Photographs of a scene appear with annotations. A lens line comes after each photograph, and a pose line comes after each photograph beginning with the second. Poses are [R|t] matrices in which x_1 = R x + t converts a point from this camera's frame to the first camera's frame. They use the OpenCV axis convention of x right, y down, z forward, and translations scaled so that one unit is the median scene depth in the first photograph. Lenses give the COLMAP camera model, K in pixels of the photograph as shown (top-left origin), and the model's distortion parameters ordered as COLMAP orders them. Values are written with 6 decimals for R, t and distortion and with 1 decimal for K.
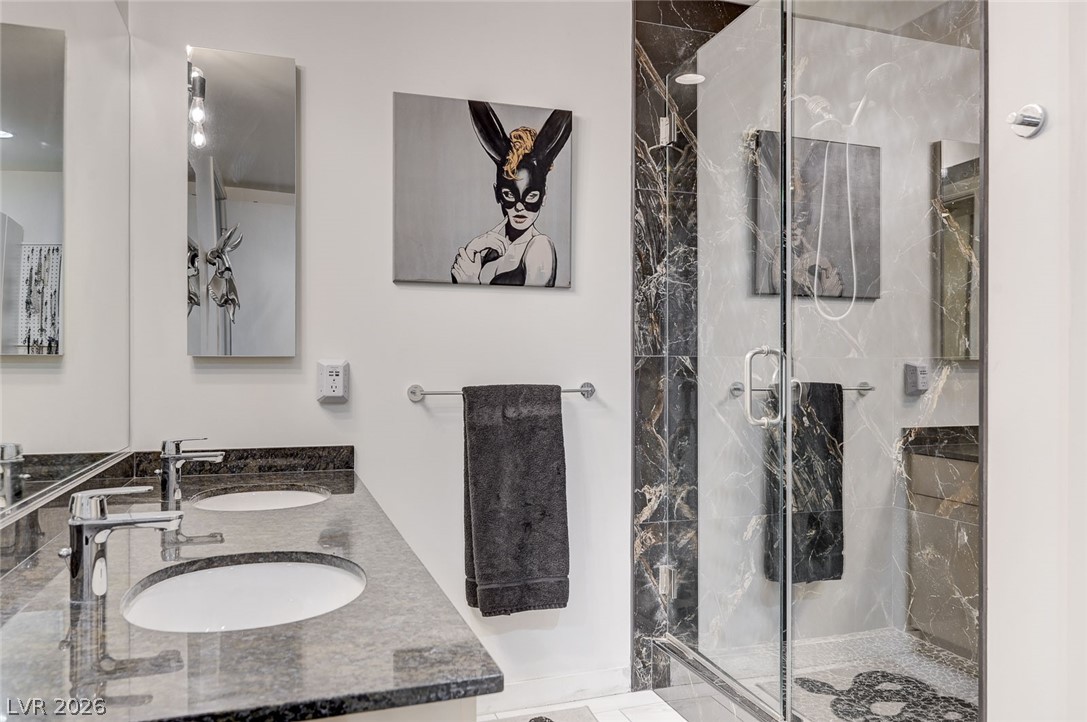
lens RADIAL K [[764.5, 0, 544.3], [0, 764.5, 364.4], [0, 0, 1]] dist [0.008233, -0.000171]
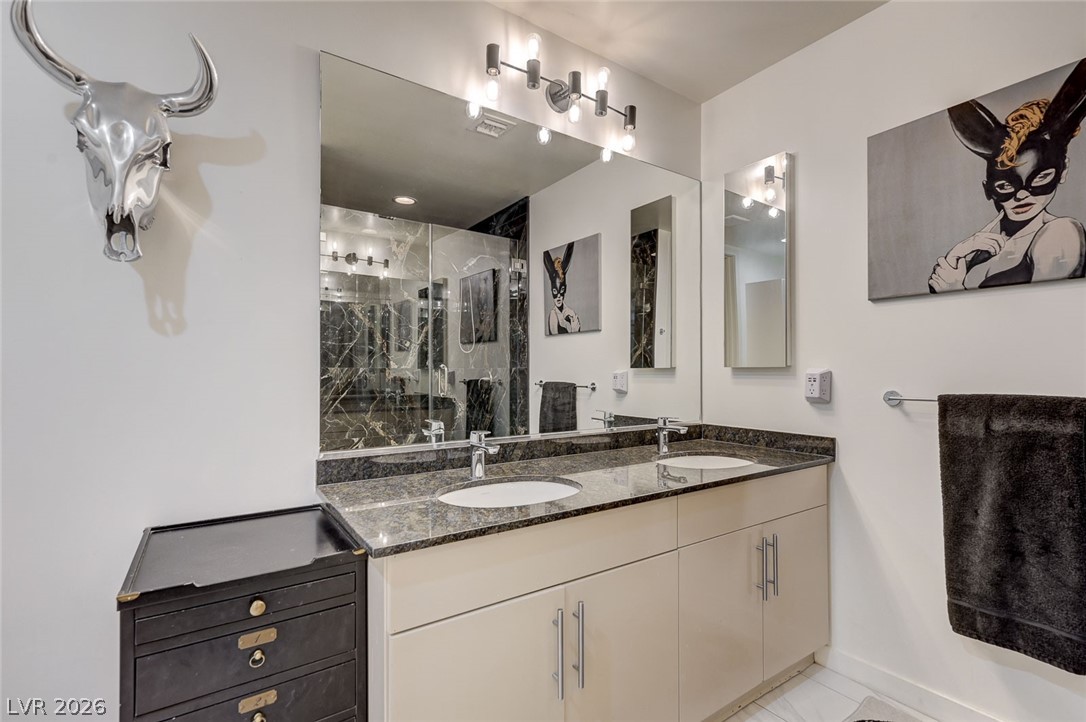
lens RADIAL K [[481.4, 0, 543.4], [0, 481.4, 365.1], [0, 0, 1]] dist [0.001498, 0.000357]
pose [[0.286602, -0.012783, -0.957964, 0.346111], [0.009835, 0.999898, -0.010400, -0.007831], [0.957999, -0.006441, 0.286699, 0.306747]]
